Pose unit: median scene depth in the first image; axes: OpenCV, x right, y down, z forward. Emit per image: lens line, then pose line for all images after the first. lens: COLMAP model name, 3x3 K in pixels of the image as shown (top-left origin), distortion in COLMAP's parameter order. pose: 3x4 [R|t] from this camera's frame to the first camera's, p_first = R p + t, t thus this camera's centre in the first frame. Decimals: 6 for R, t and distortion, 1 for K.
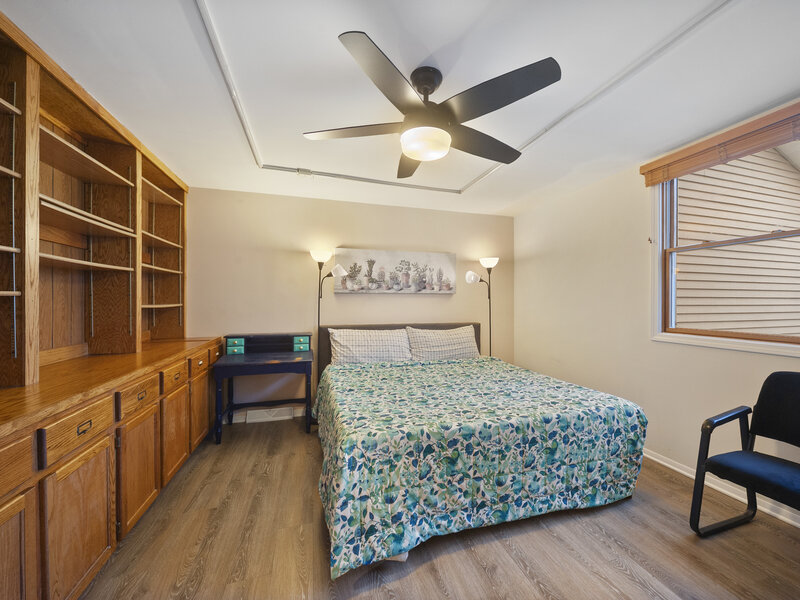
lens RADIAL K [[310.1, 0, 400.0], [0, 310.1, 300.0], [0, 0, 1]] dist [0.002627, 0.000313]
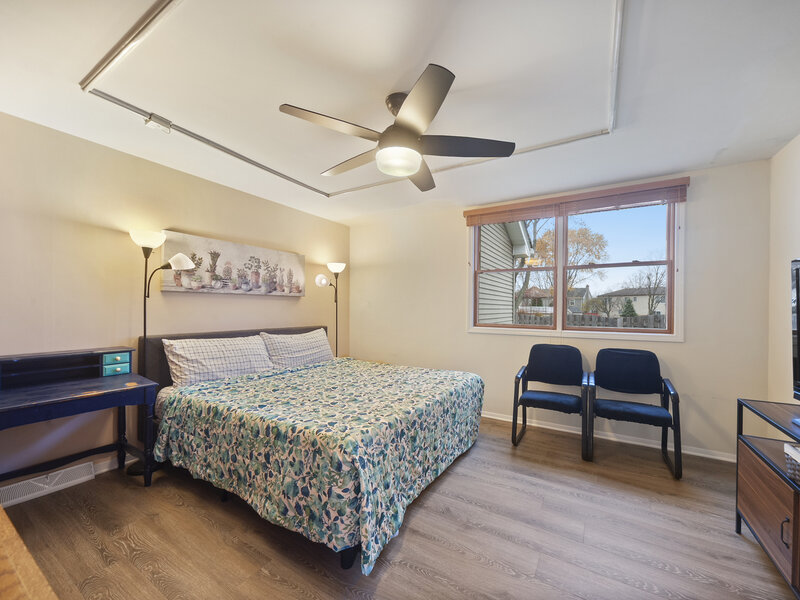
lens RADIAL K [[322.1, 0, 399.7], [0, 322.1, 309.0], [0, 0, 1]] dist [-0.002246, -0.000018]
pose [[0.750826, 0.002247, 0.660496, -0.437620], [-0.010726, 0.999904, 0.008791, 0.010398], [-0.660413, -0.013685, 0.750778, 0.081416]]
